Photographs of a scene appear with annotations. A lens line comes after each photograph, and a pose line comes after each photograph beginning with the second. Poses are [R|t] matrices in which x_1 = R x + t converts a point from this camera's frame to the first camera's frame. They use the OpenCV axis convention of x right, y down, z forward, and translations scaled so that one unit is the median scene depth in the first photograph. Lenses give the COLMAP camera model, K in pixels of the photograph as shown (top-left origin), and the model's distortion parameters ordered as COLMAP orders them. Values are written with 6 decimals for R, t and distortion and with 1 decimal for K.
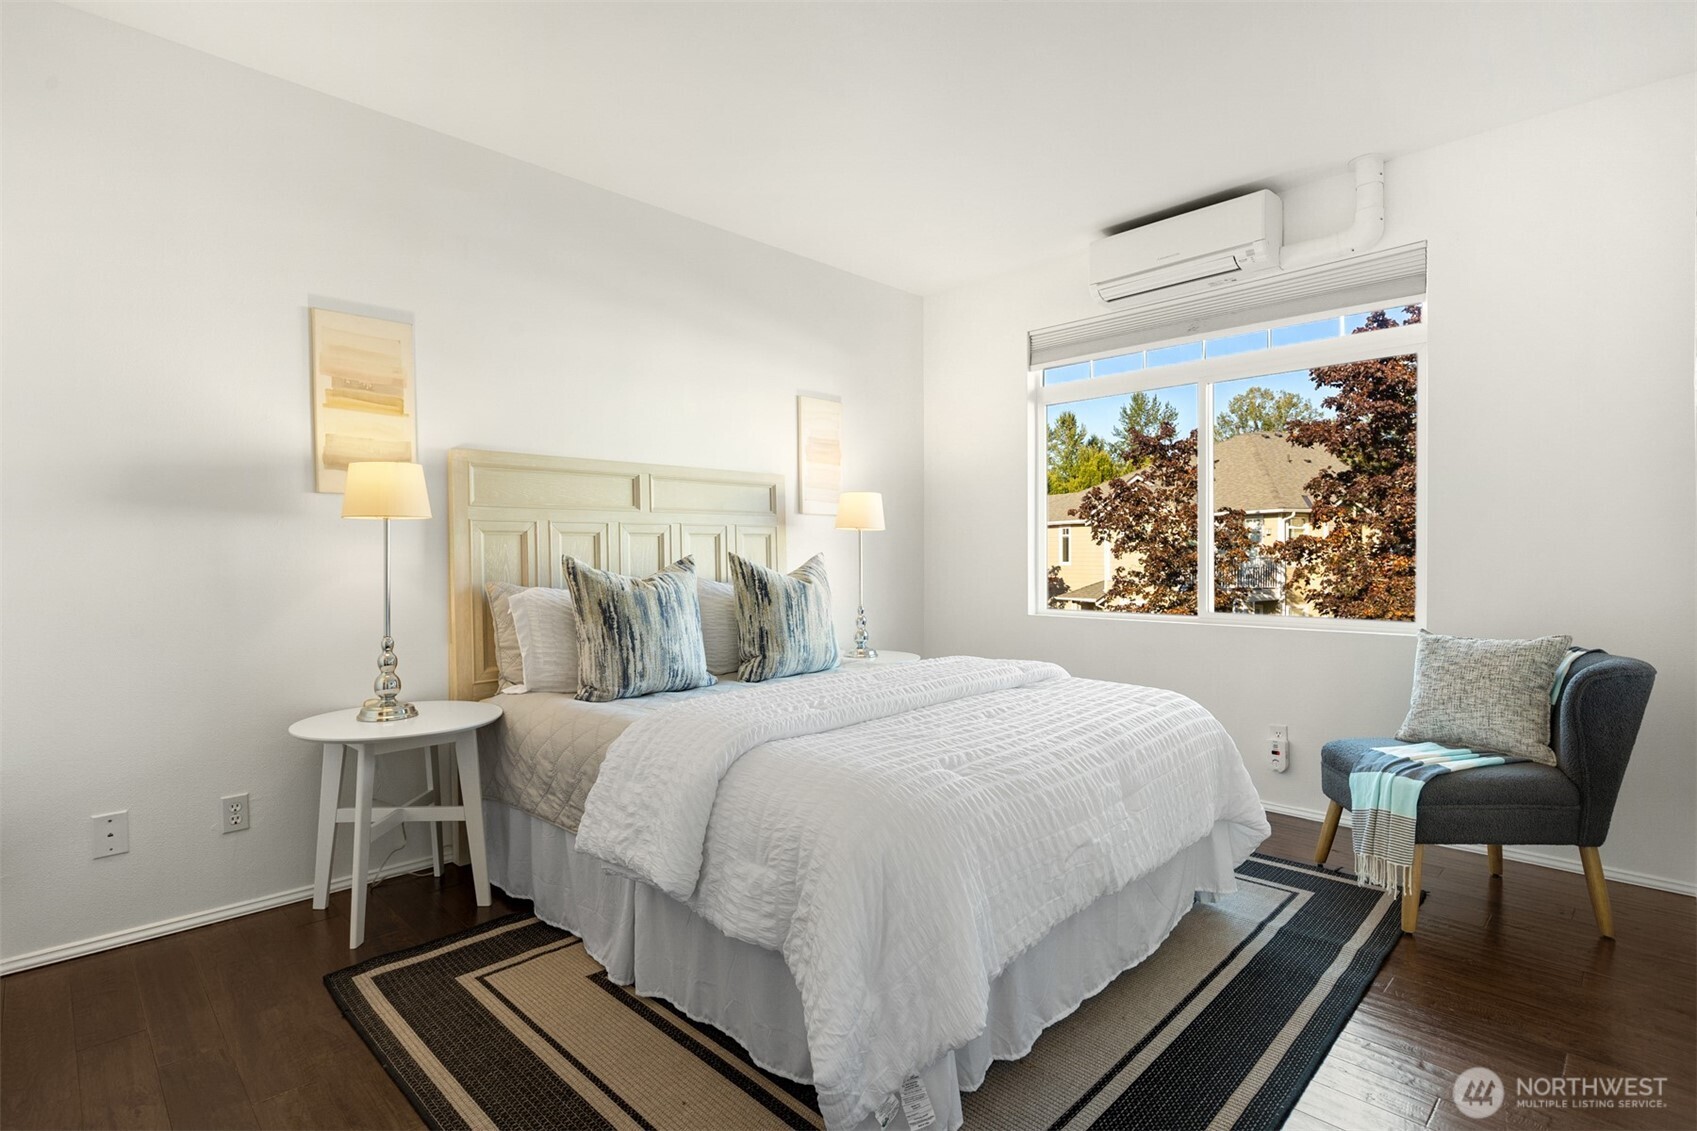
lens RADIAL K [[818.3, 0, 837.2], [0, 818.3, 576.5], [0, 0, 1]] dist [0.002228, -0.000272]
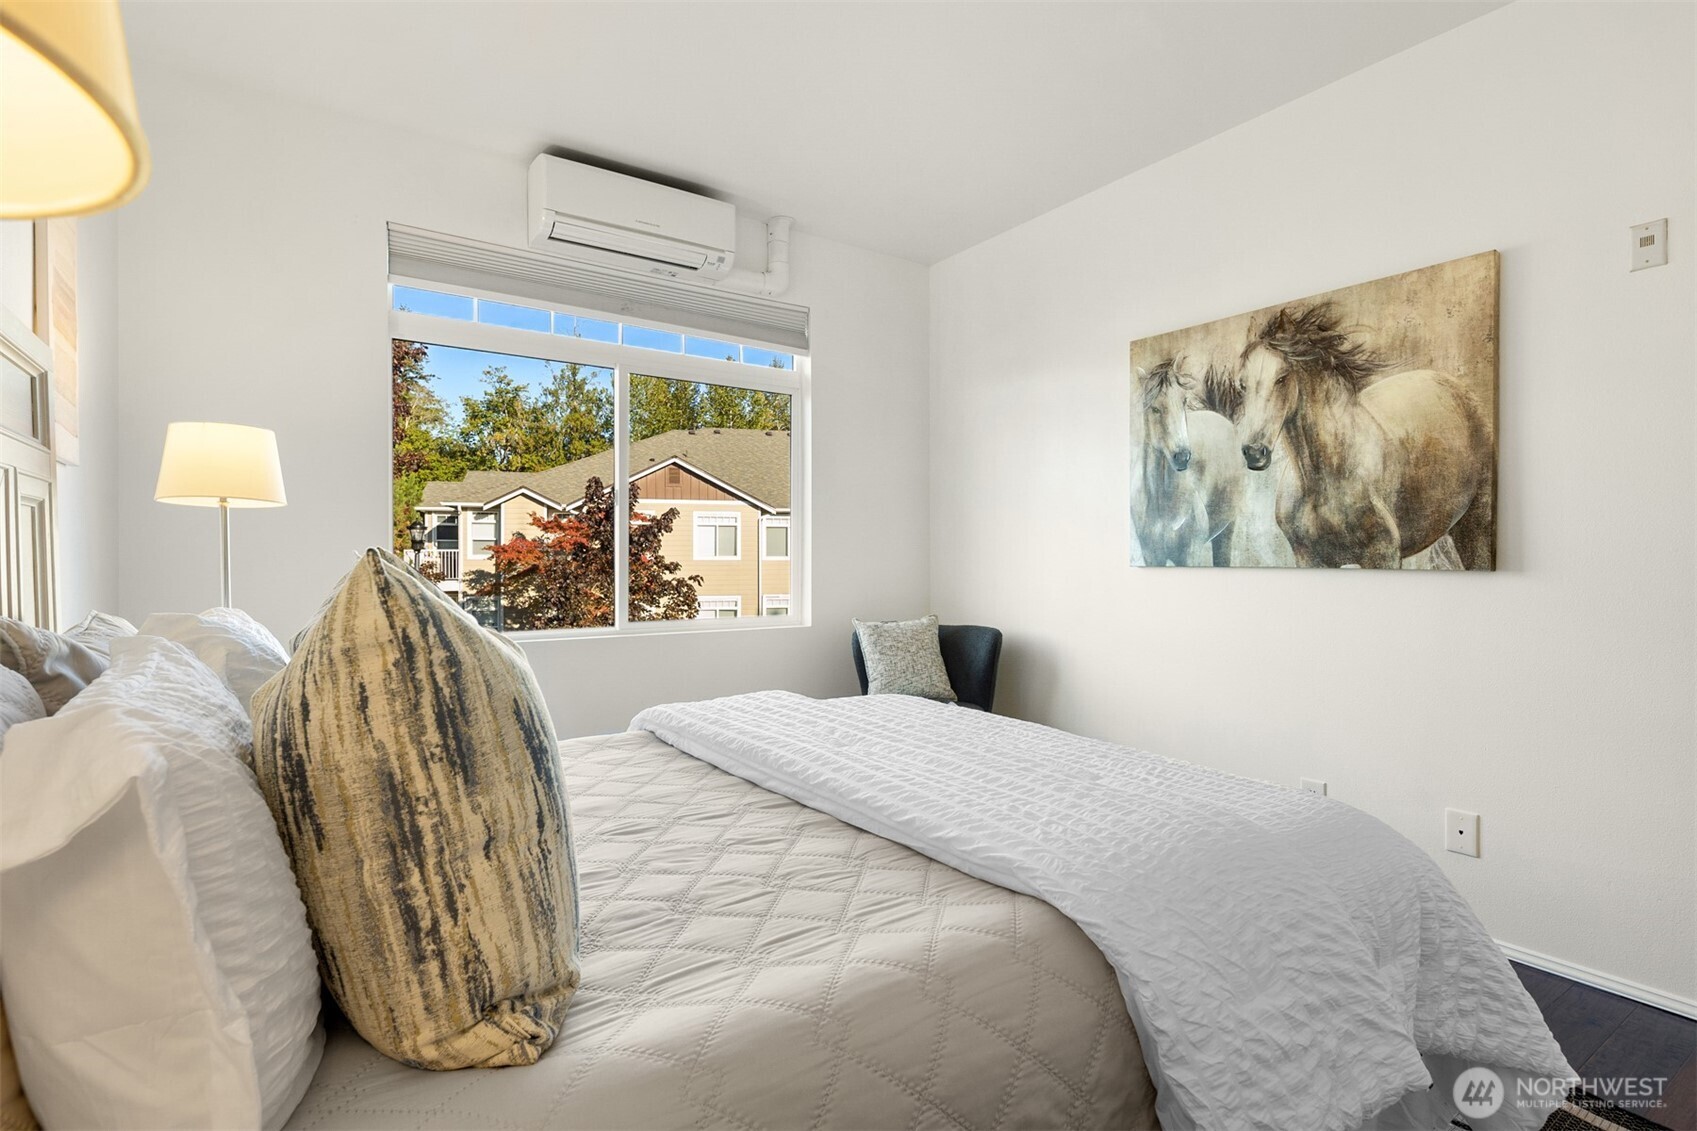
lens RADIAL K [[817.8, 0, 840.5], [0, 817.8, 573.2], [0, 0, 1]] dist [0.006617, -0.005826]
pose [[0.197992, -0.011354, 0.980138, -0.525067], [0.021974, 0.999733, 0.007142, -0.016116], [-0.979957, 0.020124, 0.198189, 0.769869]]
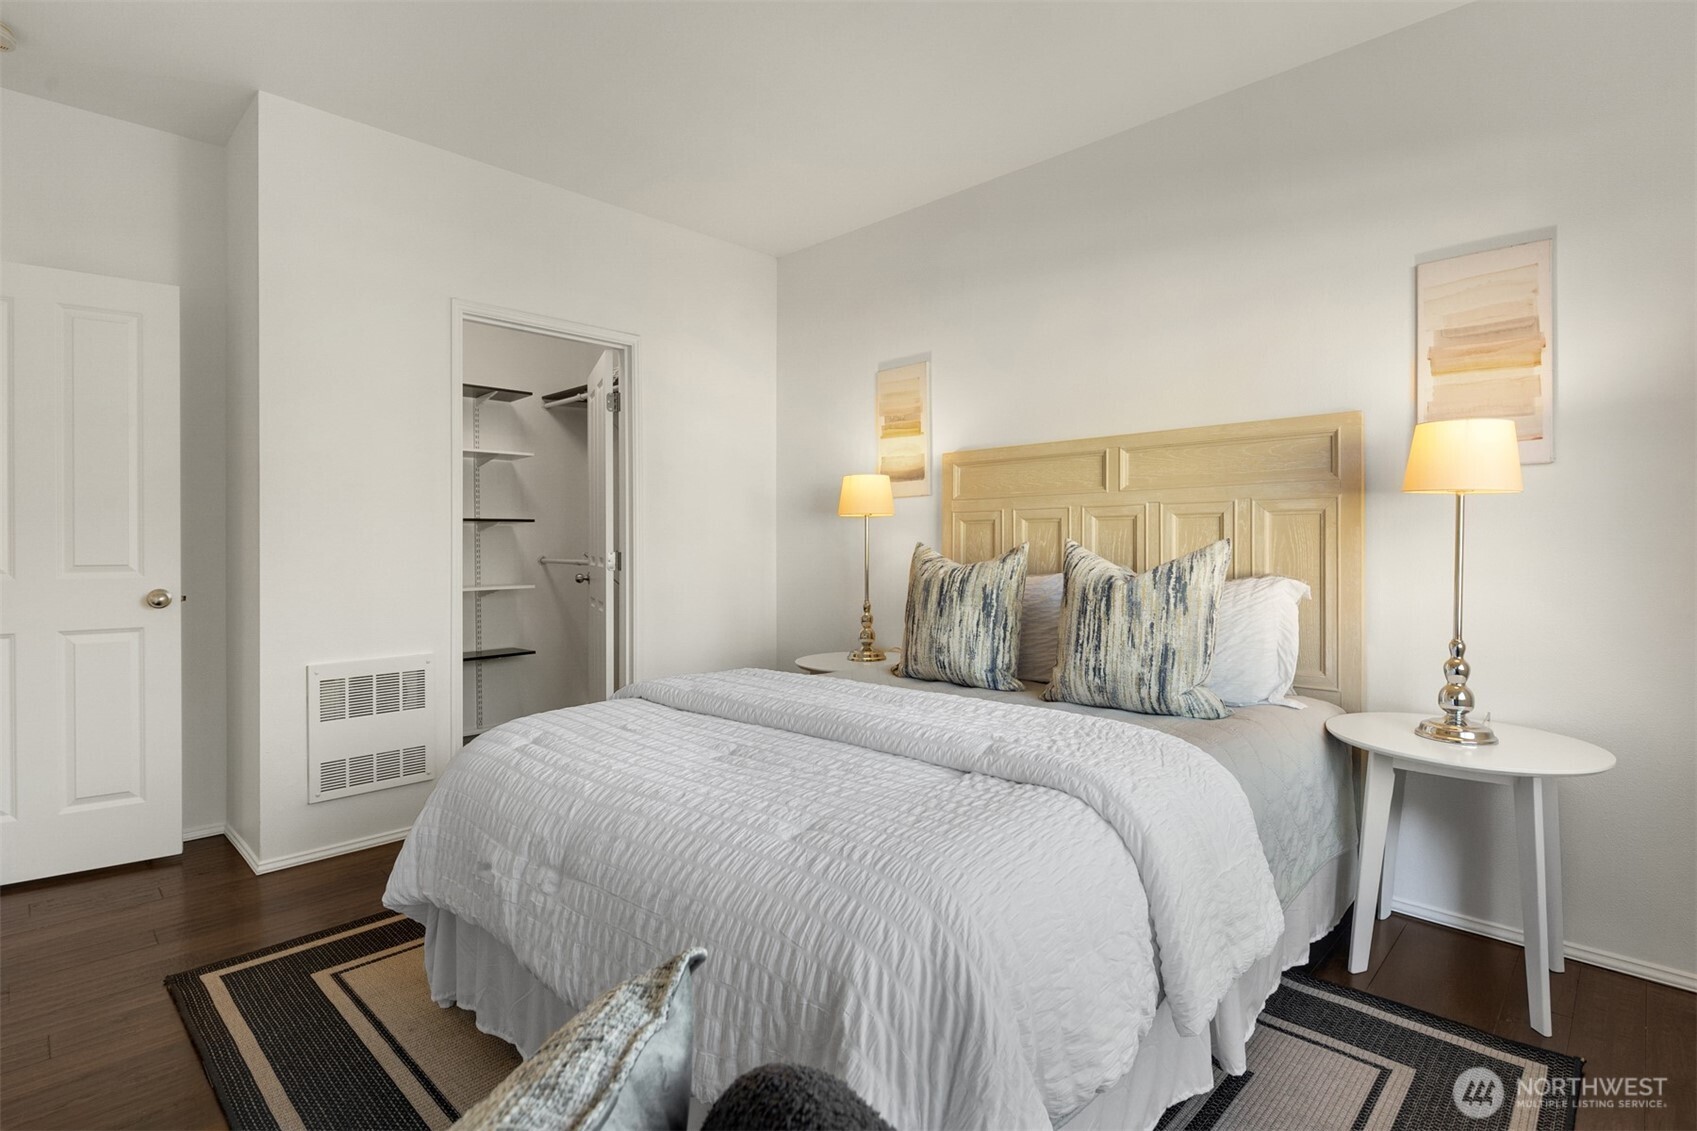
lens RADIAL K [[818.3, 0, 840.3], [0, 818.3, 549.7], [0, 0, 1]] dist [0.002228, -0.000272]
pose [[0.003064, 0.009005, -0.999955, 0.679605], [-0.031575, 0.999462, 0.008904, -0.019010], [0.999497, 0.031546, 0.003346, 0.775836]]
